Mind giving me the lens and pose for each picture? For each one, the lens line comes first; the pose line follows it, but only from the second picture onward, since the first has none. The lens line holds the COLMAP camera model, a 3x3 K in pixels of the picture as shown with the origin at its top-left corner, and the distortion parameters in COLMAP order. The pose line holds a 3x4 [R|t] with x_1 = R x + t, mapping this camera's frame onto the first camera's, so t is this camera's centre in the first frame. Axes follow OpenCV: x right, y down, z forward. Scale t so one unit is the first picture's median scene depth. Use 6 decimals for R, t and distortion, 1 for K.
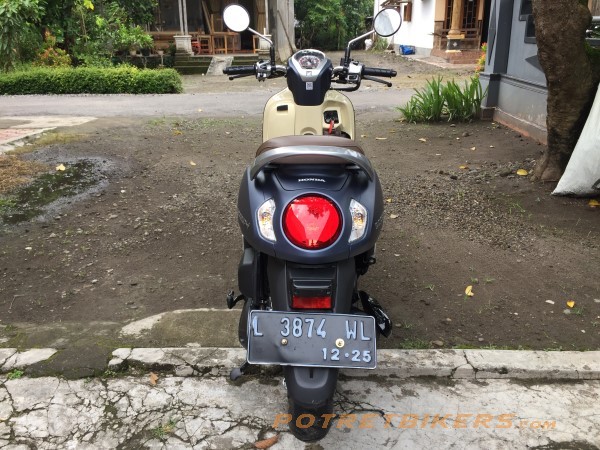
lens RADIAL K [[519.0, 0, 300.0], [0, 519.0, 225.0], [0, 0, 1]] dist [0.042884, -0.003136]
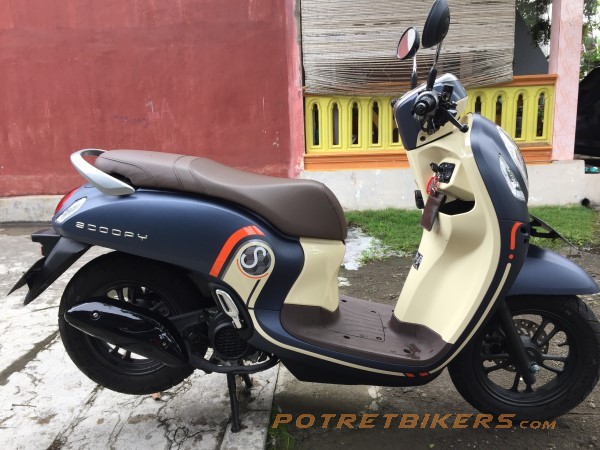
lens RADIAL K [[519.0, 0, 300.0], [0, 519.0, 225.0], [0, 0, 1]] dist [0.042884, -0.003136]
pose [[-0.050630, 0.229533, -0.971983, 0.805803], [-0.310790, 0.921287, 0.233750, -0.272223], [0.949129, 0.313917, 0.024692, 0.915091]]
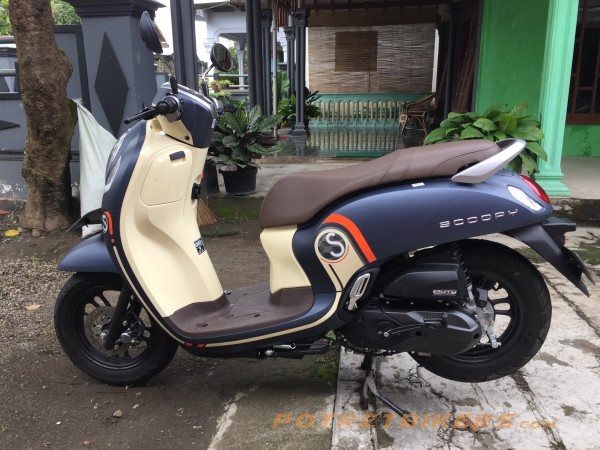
lens RADIAL K [[519.0, 0, 300.0], [0, 519.0, 225.0], [0, 0, 1]] dist [0.042884, -0.003136]
pose [[0.119639, -0.235266, 0.964539, -0.828966], [0.350432, 0.918993, 0.180690, -0.223424], [-0.928915, 0.316388, 0.192392, 0.778578]]
